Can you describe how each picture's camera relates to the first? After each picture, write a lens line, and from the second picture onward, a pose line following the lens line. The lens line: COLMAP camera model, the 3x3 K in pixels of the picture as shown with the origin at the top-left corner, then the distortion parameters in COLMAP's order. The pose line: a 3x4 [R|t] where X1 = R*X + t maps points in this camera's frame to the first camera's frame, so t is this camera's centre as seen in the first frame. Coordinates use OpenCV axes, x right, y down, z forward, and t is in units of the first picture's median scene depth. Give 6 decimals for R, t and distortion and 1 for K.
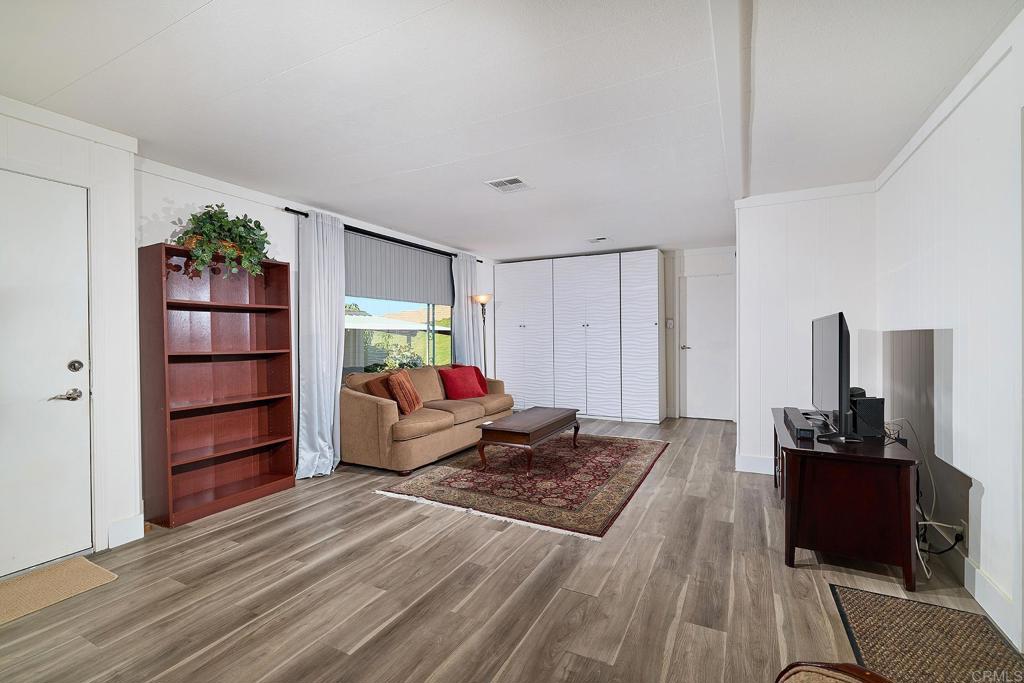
lens RADIAL K [[447.7, 0, 486.3], [0, 447.7, 341.4], [0, 0, 1]] dist [-0.004393, 0.001016]
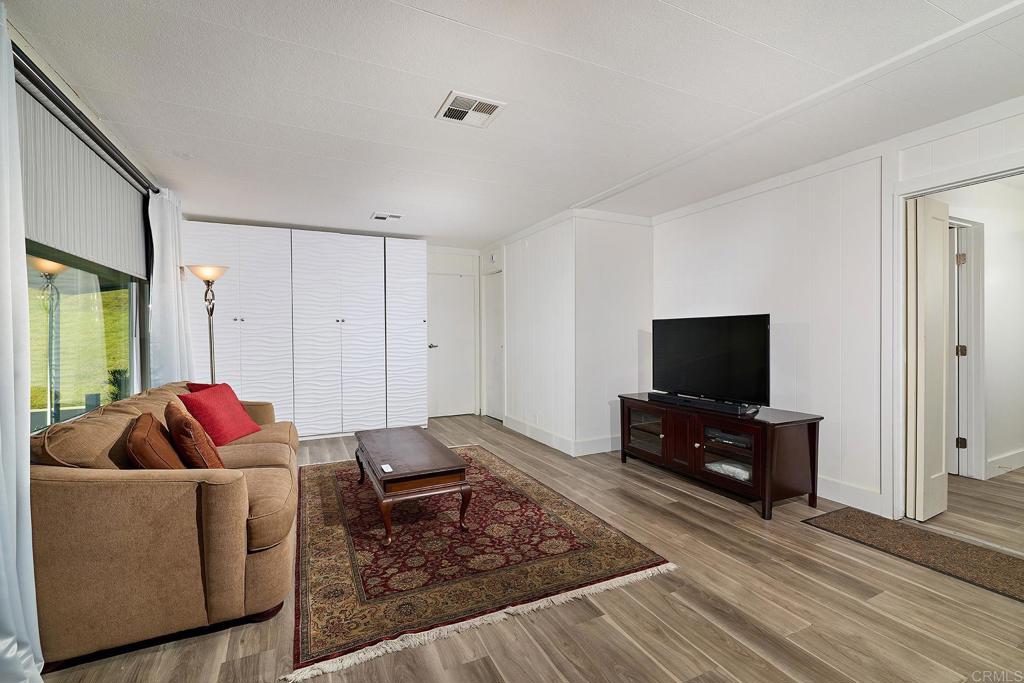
lens RADIAL K [[447.7, 0, 508.7], [0, 447.7, 338.8], [0, 0, 1]] dist [-0.004393, 0.001016]
pose [[0.588054, -0.007620, 0.808786, -0.478407], [0.012475, 0.999922, 0.000350, -0.000496], [-0.808726, 0.009884, 0.588103, 0.562067]]
